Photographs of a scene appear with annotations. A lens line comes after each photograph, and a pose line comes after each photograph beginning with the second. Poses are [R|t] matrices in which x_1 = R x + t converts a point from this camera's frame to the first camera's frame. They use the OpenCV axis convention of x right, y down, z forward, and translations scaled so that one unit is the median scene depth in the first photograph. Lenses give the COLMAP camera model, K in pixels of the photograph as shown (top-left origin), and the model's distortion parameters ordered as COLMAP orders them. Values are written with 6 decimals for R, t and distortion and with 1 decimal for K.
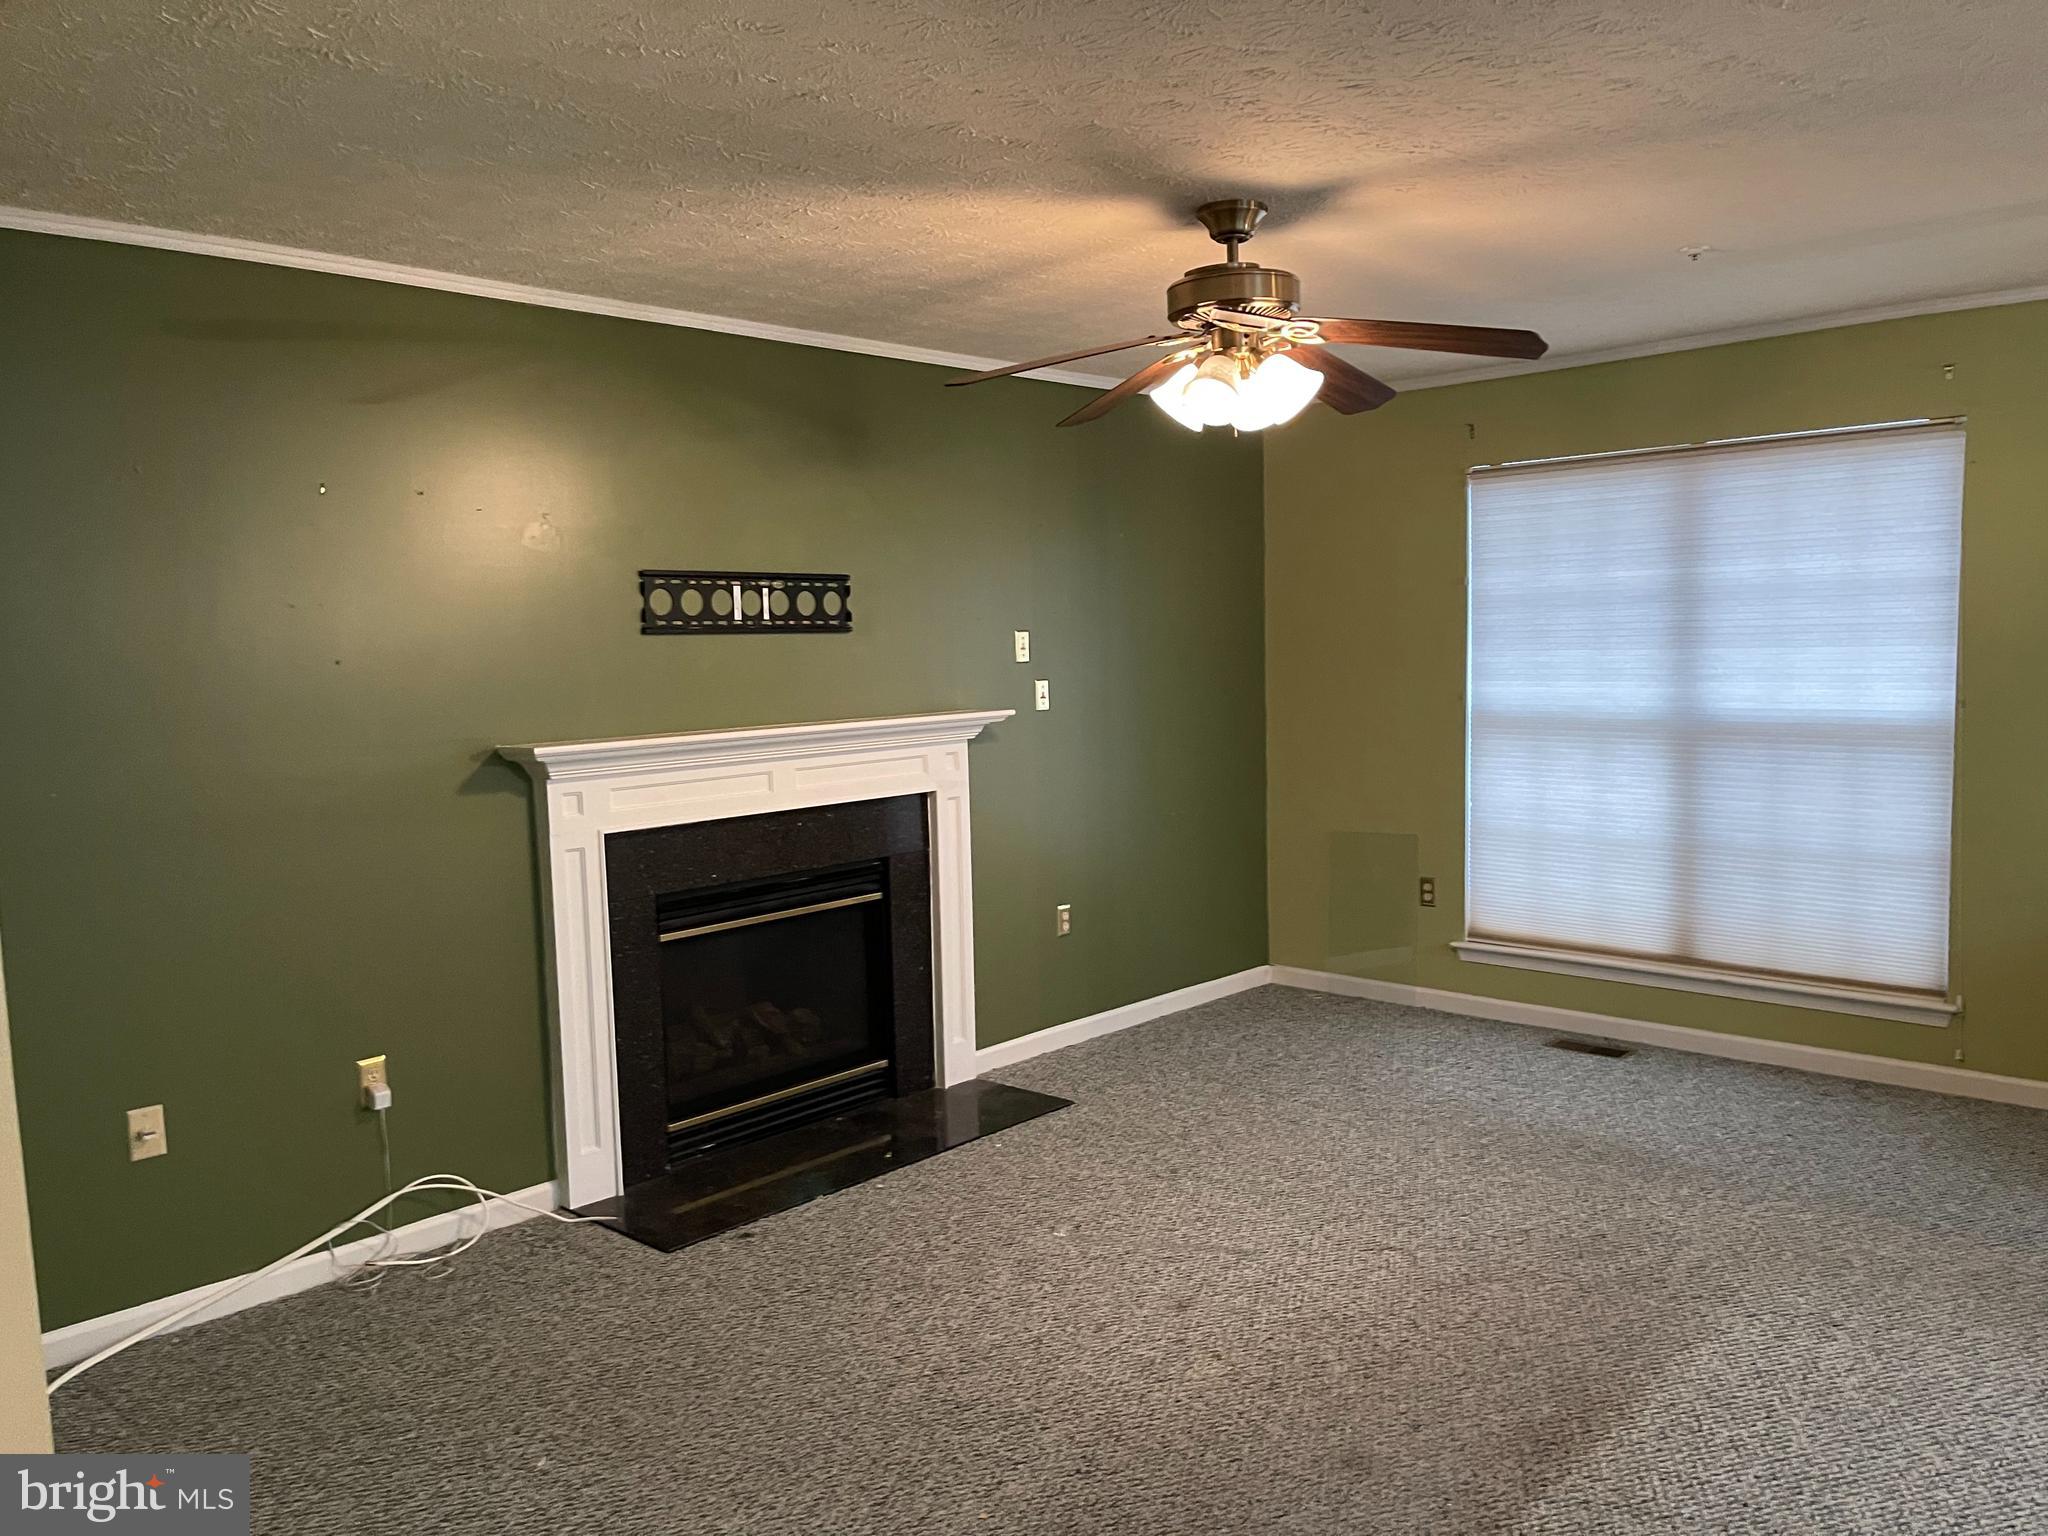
lens RADIAL K [[1543.9, 0, 1037.0], [0, 1543.9, 774.8], [0, 0, 1]] dist [0.081431, -0.110761]
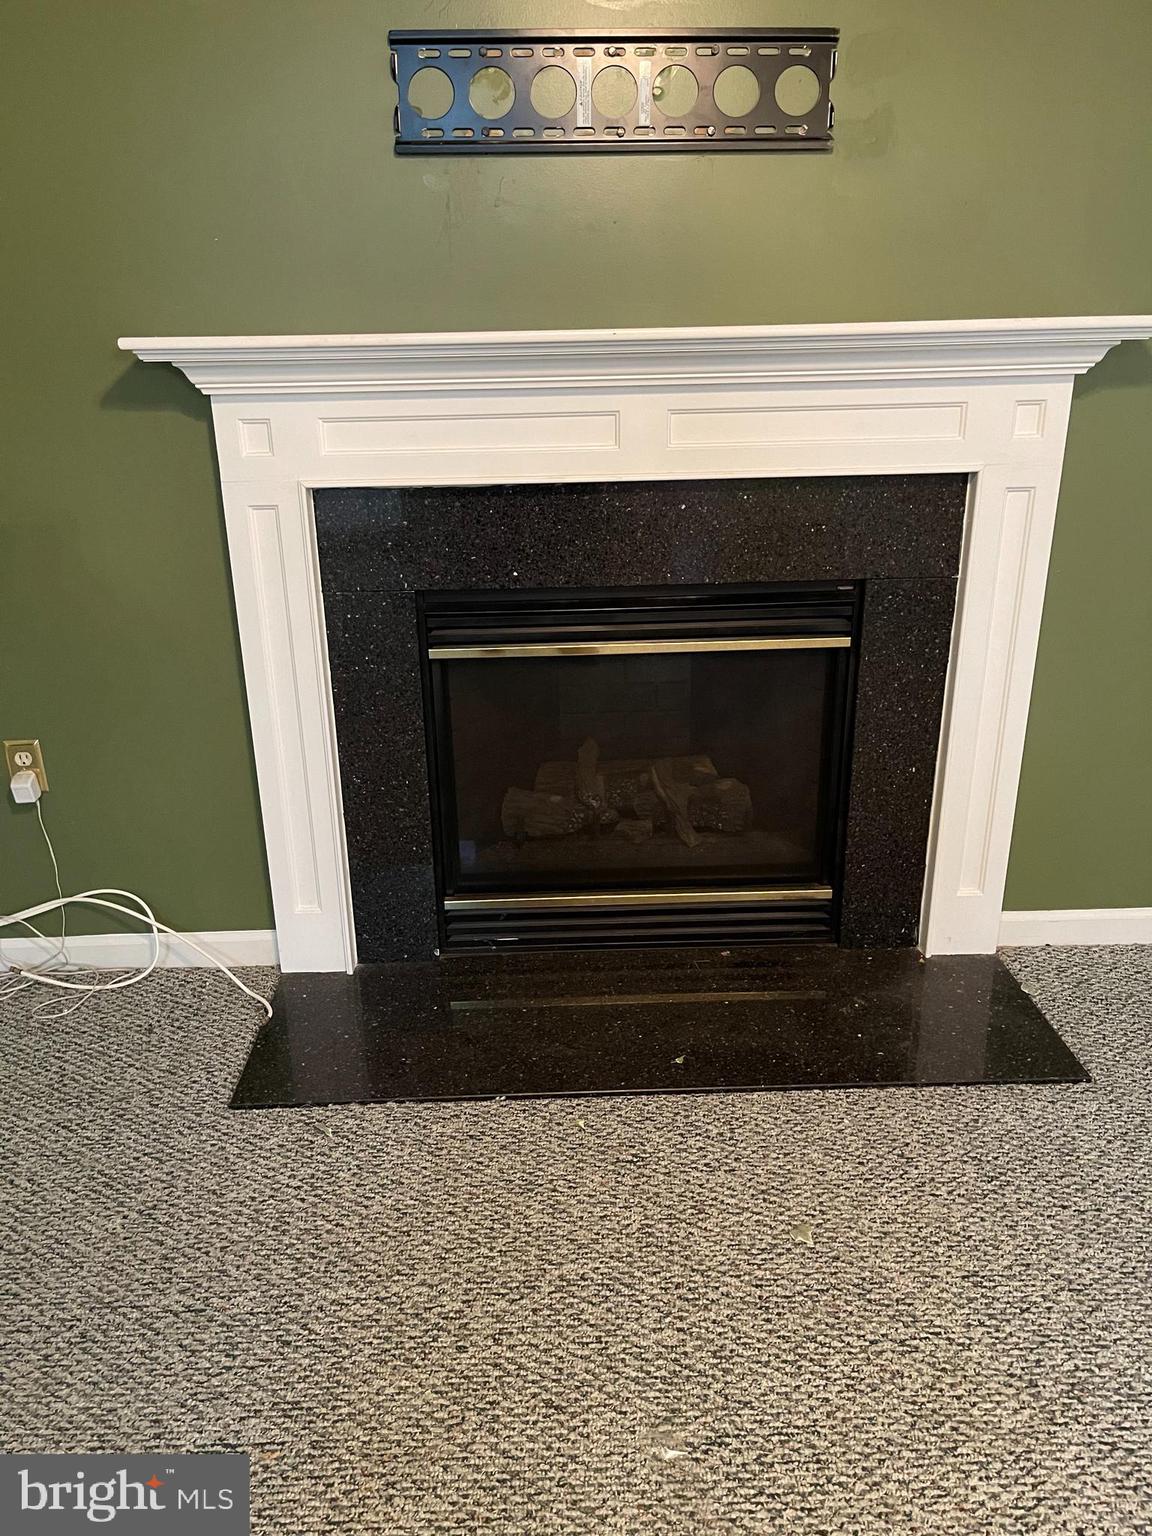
lens RADIAL K [[1157.9, 0, 575.9], [0, 1157.9, 778.3], [0, 0, 1]] dist [0.081431, -0.110761]
pose [[0.702251, 0.269546, -0.658930, 0.154370], [-0.067902, 0.946694, 0.314895, -0.009155], [0.708684, -0.176393, 0.683120, 0.662485]]
